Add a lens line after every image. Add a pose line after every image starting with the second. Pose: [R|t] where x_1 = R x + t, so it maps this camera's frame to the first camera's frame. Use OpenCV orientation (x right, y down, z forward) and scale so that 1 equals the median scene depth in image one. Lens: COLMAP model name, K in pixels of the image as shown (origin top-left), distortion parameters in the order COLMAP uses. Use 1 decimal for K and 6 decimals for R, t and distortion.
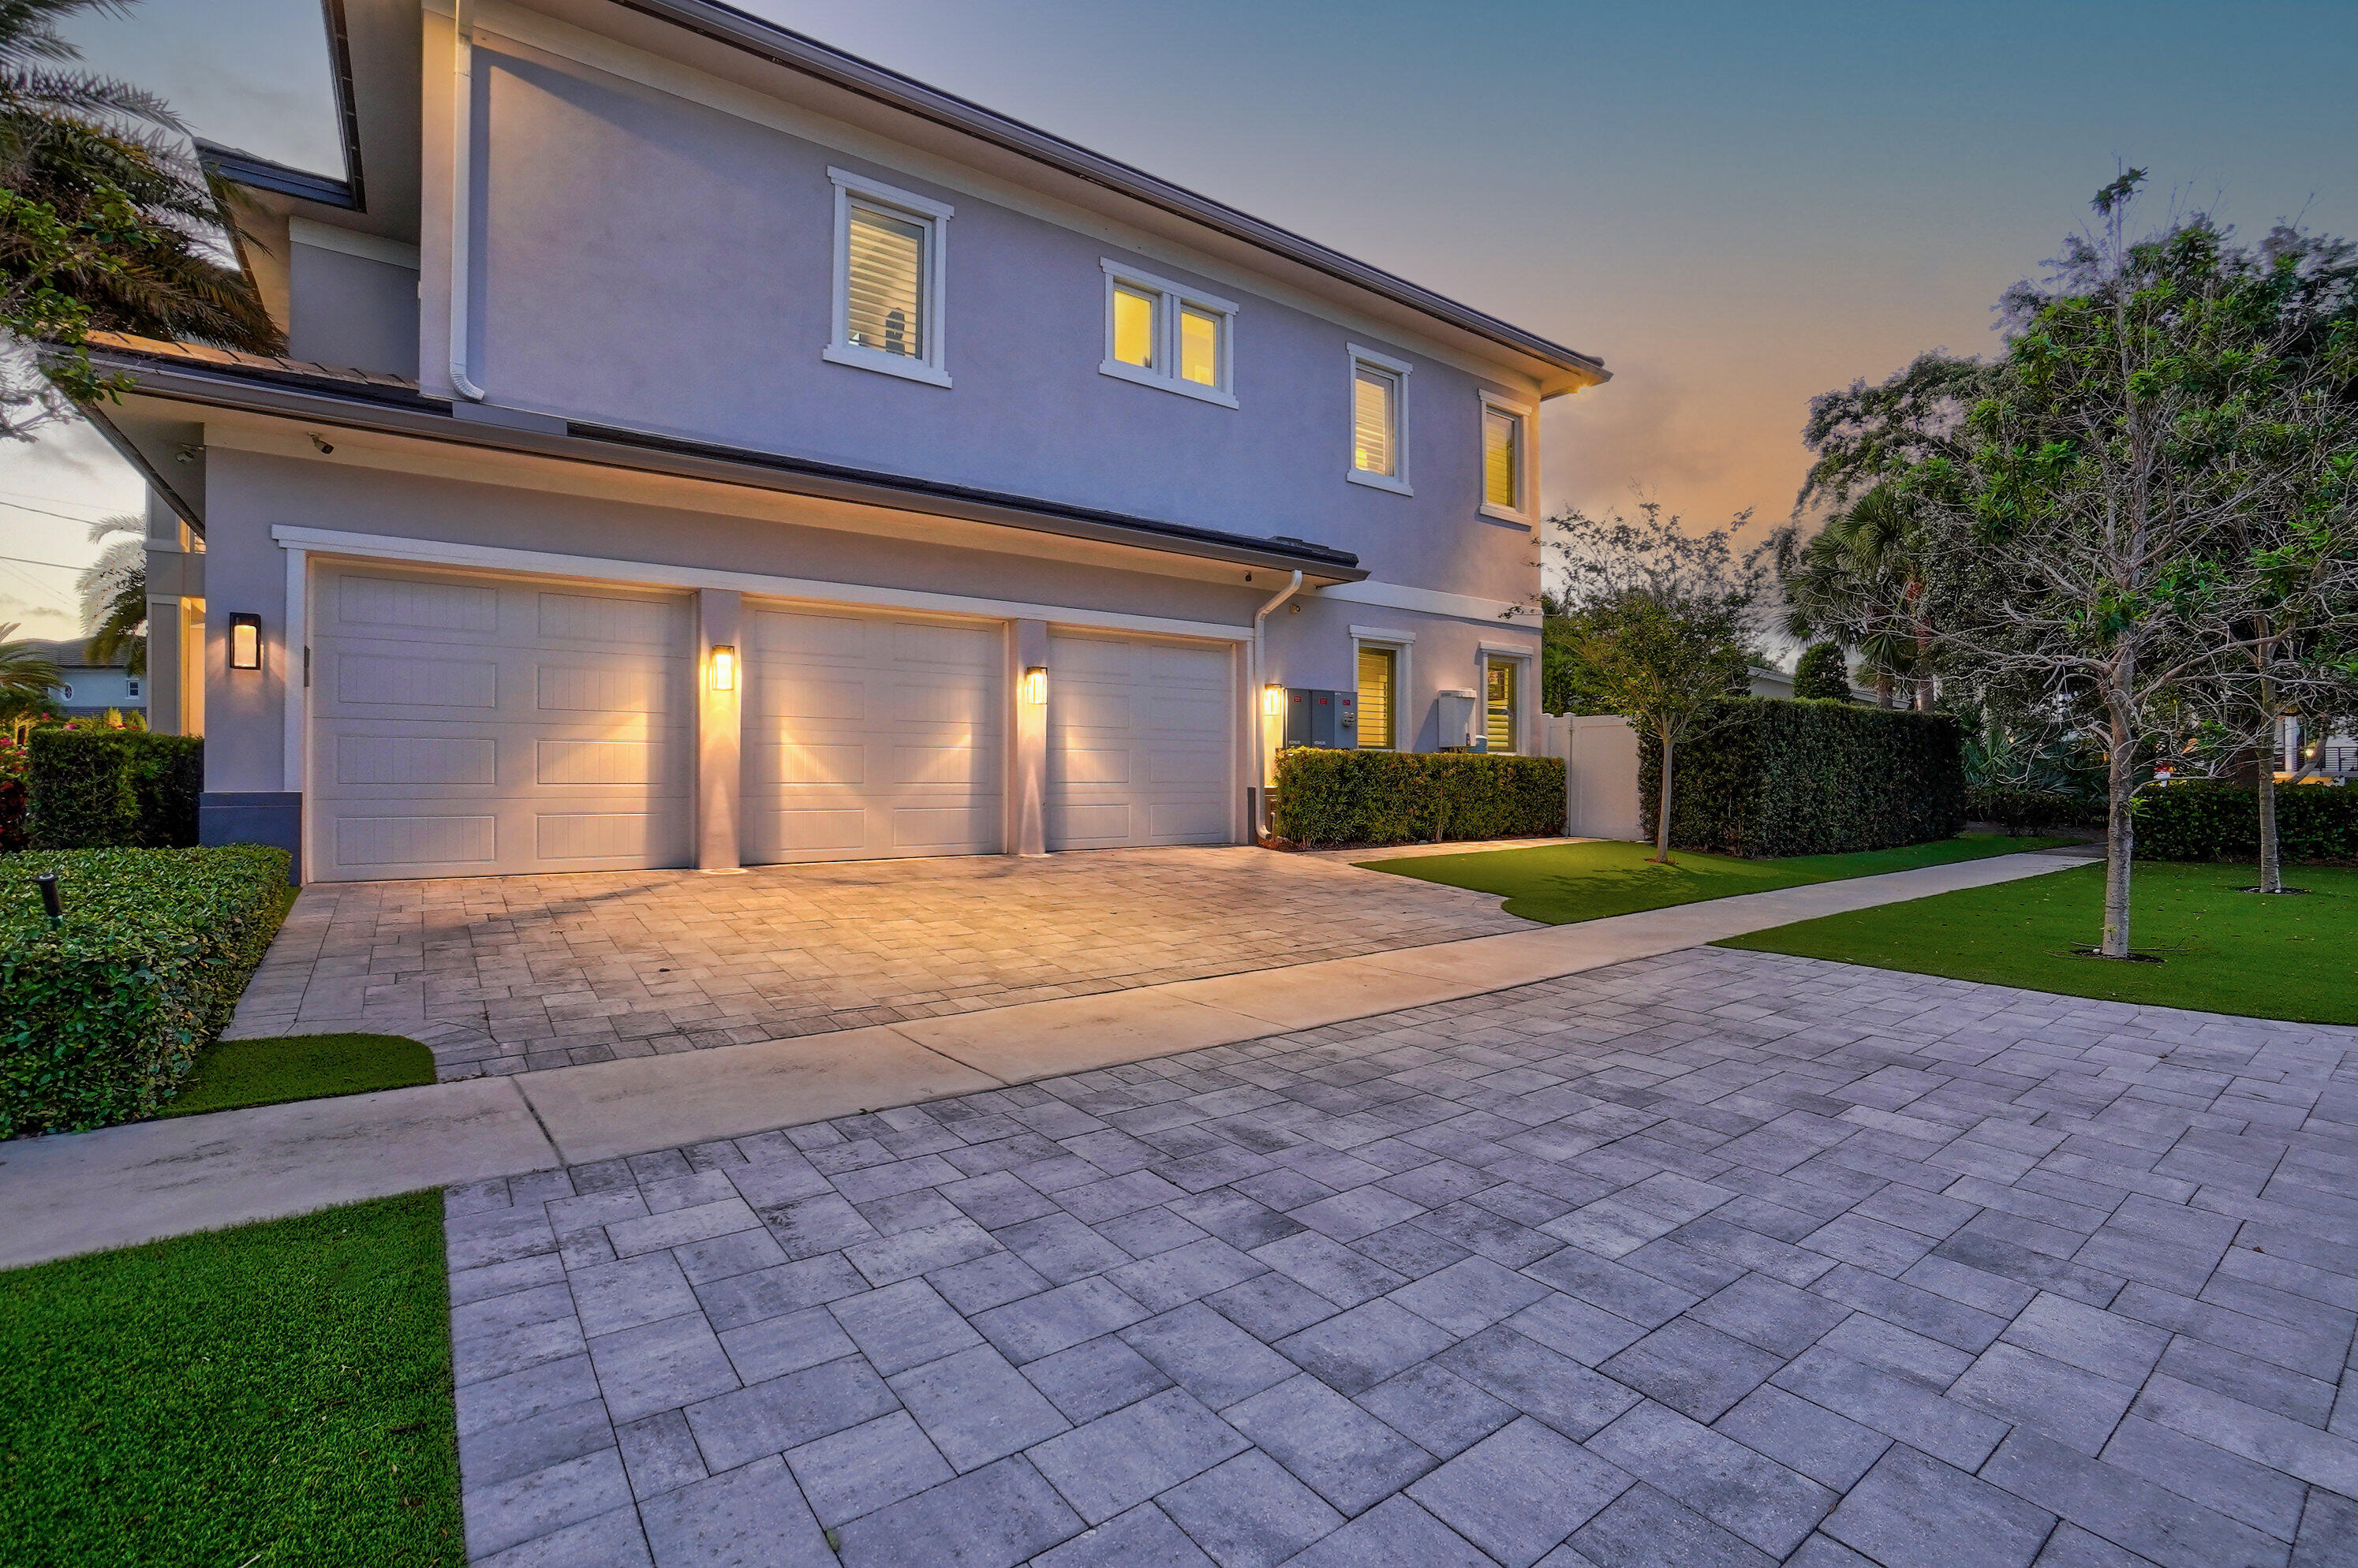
lens RADIAL K [[1037.0, 0, 1190.6], [0, 1037.0, 779.0], [0, 0, 1]] dist [-0.059427, 0.020725]
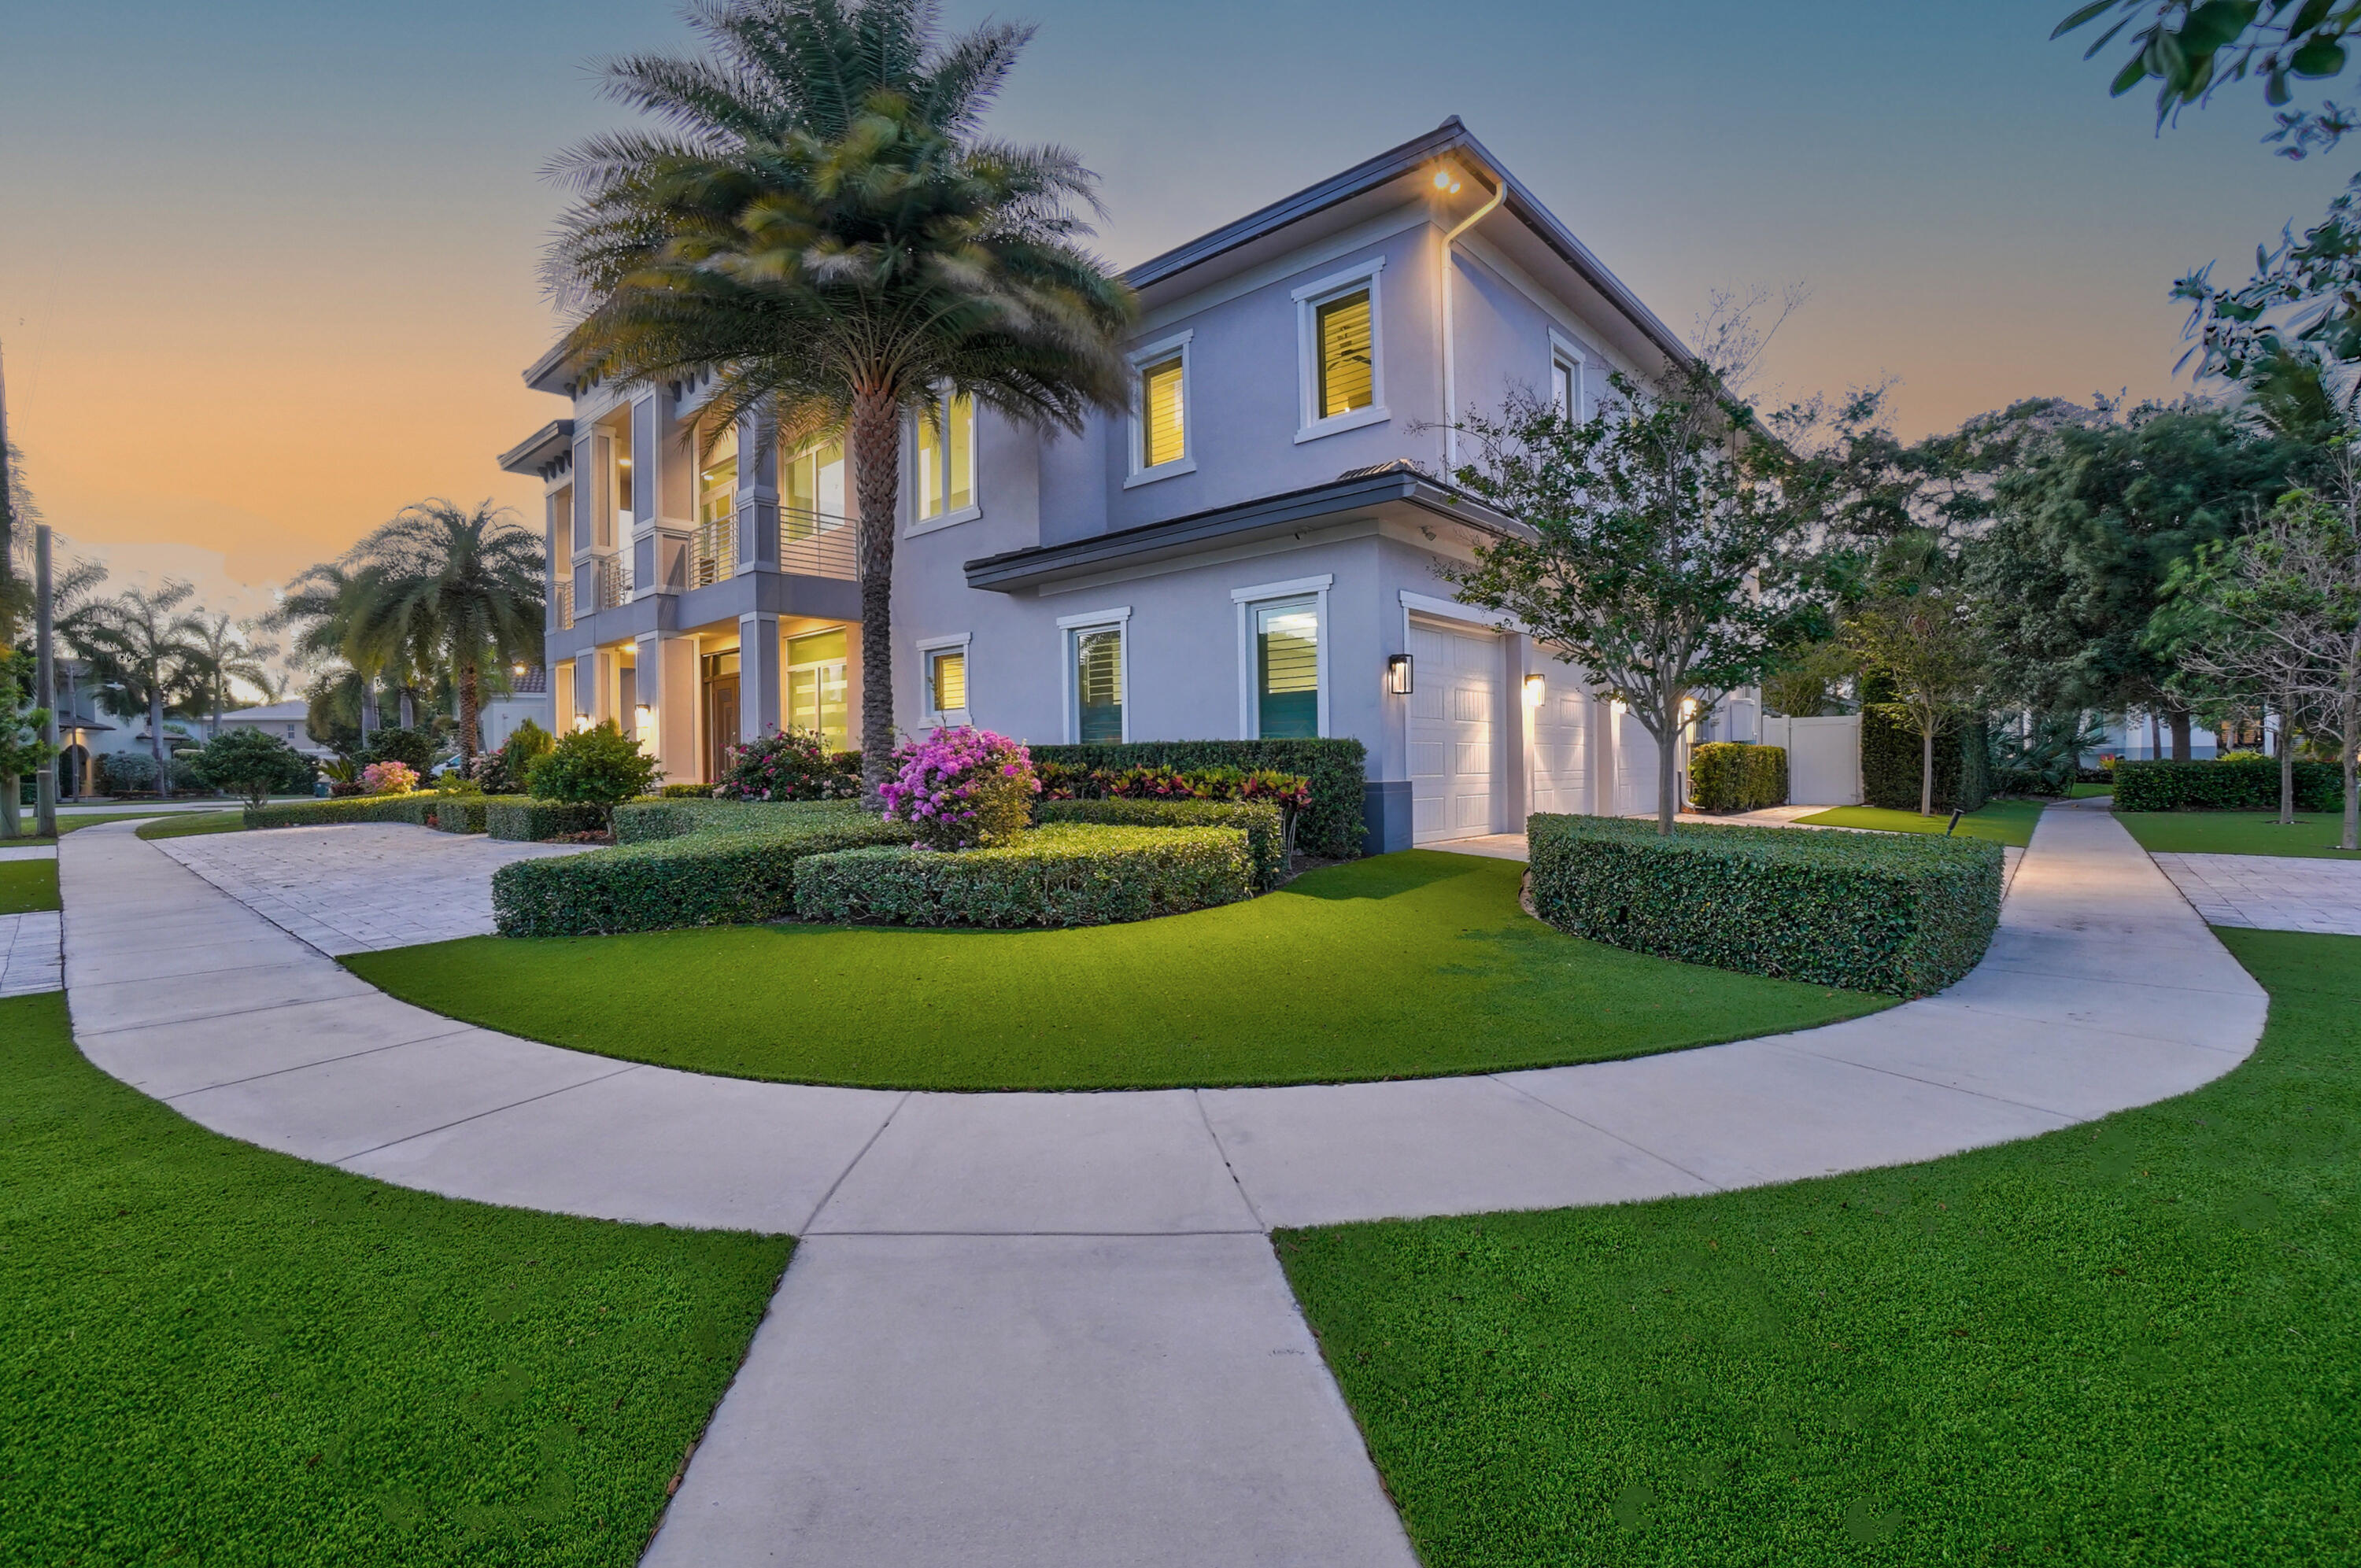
lens RADIAL K [[1038.3, 0, 1192.1], [0, 1038.3, 779.0], [0, 0, 1]] dist [-0.059427, 0.020725]
pose [[0.976666, -0.017710, 0.214030, -0.828911], [0.016725, 0.999840, 0.006412, -0.001738], [-0.214110, -0.002683, 0.976806, -0.186464]]
